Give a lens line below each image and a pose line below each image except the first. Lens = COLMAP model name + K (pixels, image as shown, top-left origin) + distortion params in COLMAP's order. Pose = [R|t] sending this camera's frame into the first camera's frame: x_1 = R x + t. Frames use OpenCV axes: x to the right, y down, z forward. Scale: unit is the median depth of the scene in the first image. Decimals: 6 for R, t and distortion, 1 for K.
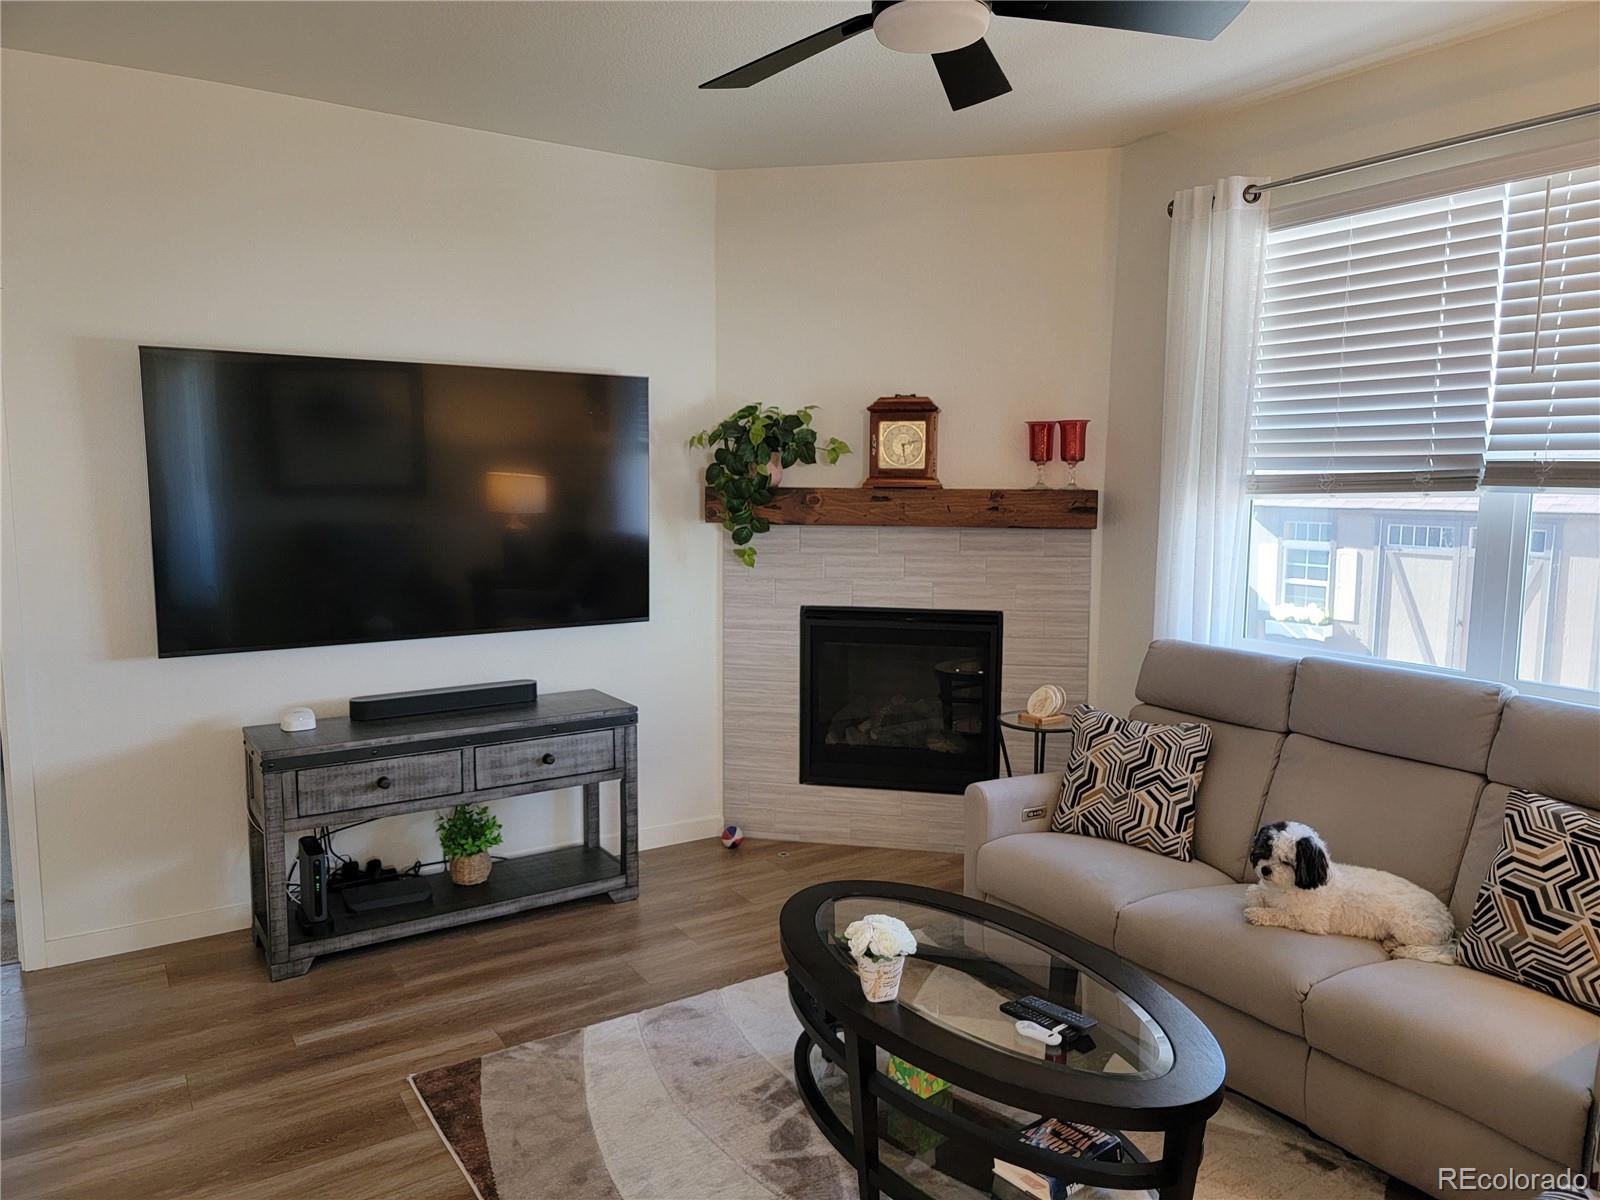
lens RADIAL K [[1121.4, 0, 783.4], [0, 1121.4, 589.6], [0, 0, 1]] dist [0.078286, -0.059373]
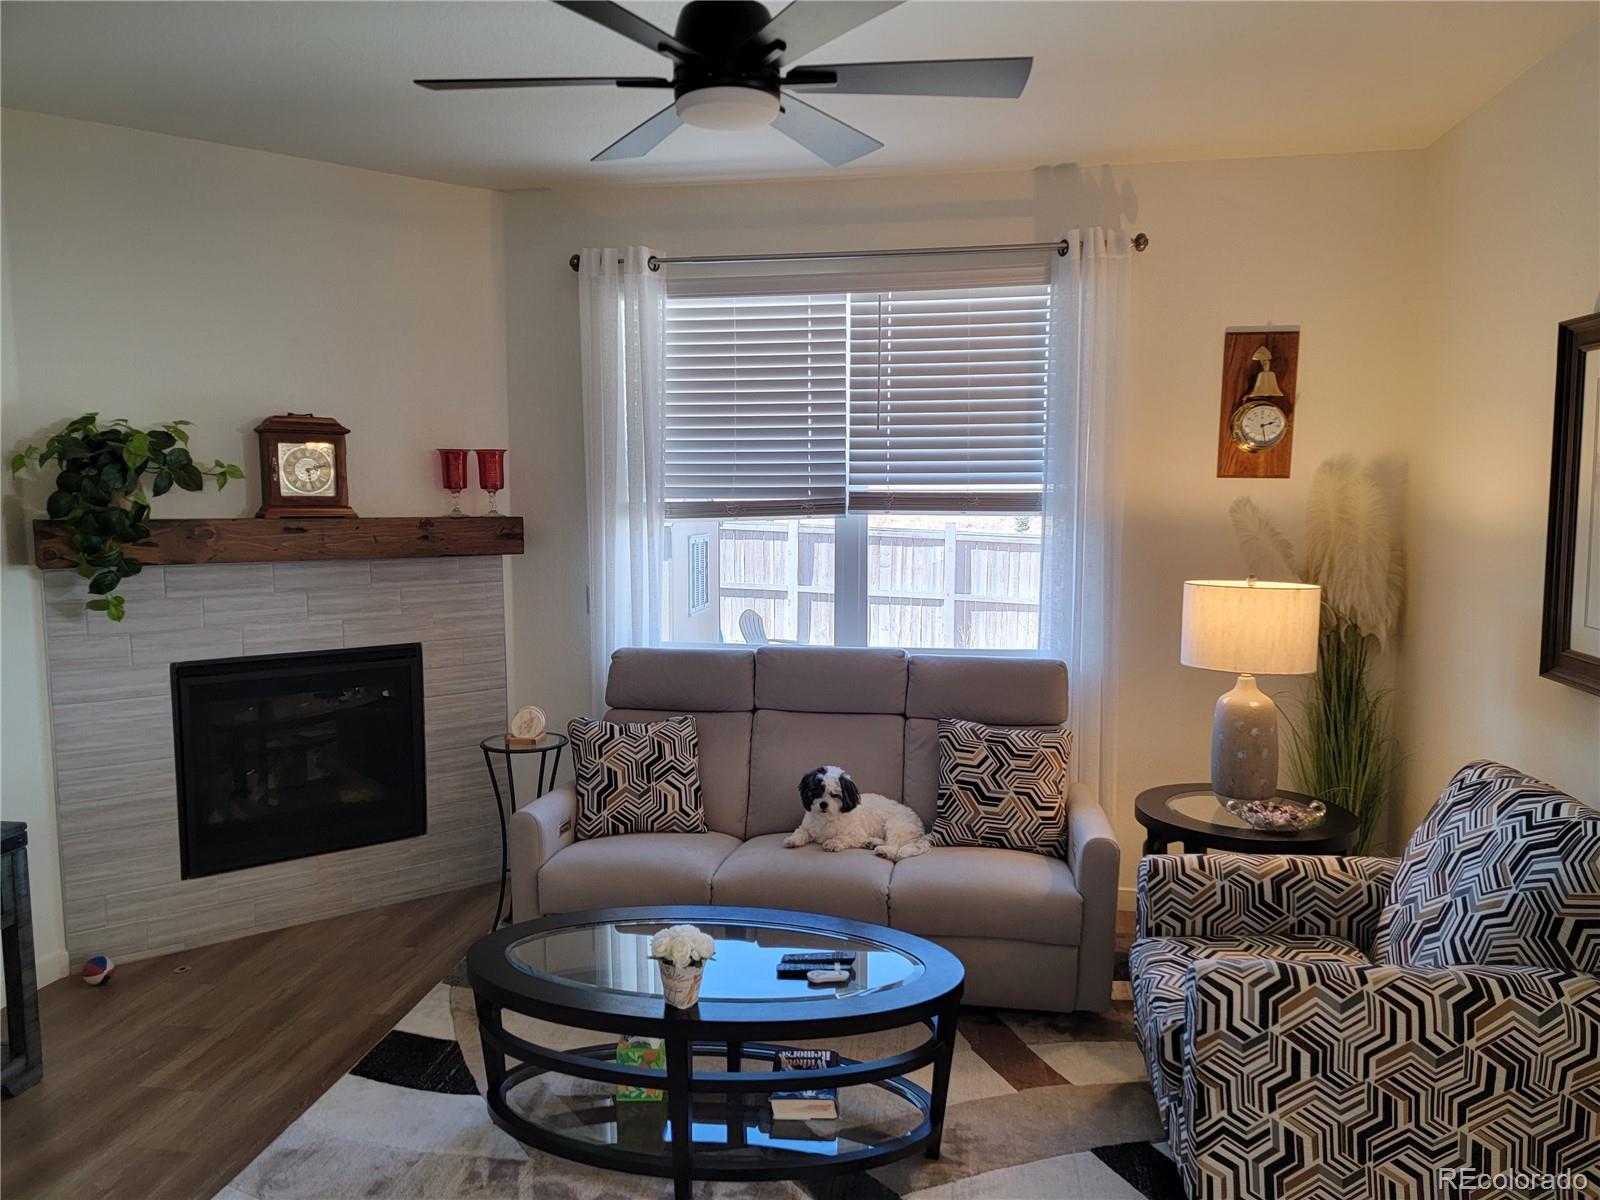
lens RADIAL K [[1121.4, 0, 800.2], [0, 1121.4, 593.7], [0, 0, 1]] dist [0.078286, -0.059373]
pose [[0.660185, -0.071469, 0.747695, -0.331273], [0.082476, 0.996341, 0.022413, -0.018664], [-0.746561, 0.046870, 0.663664, 0.112272]]
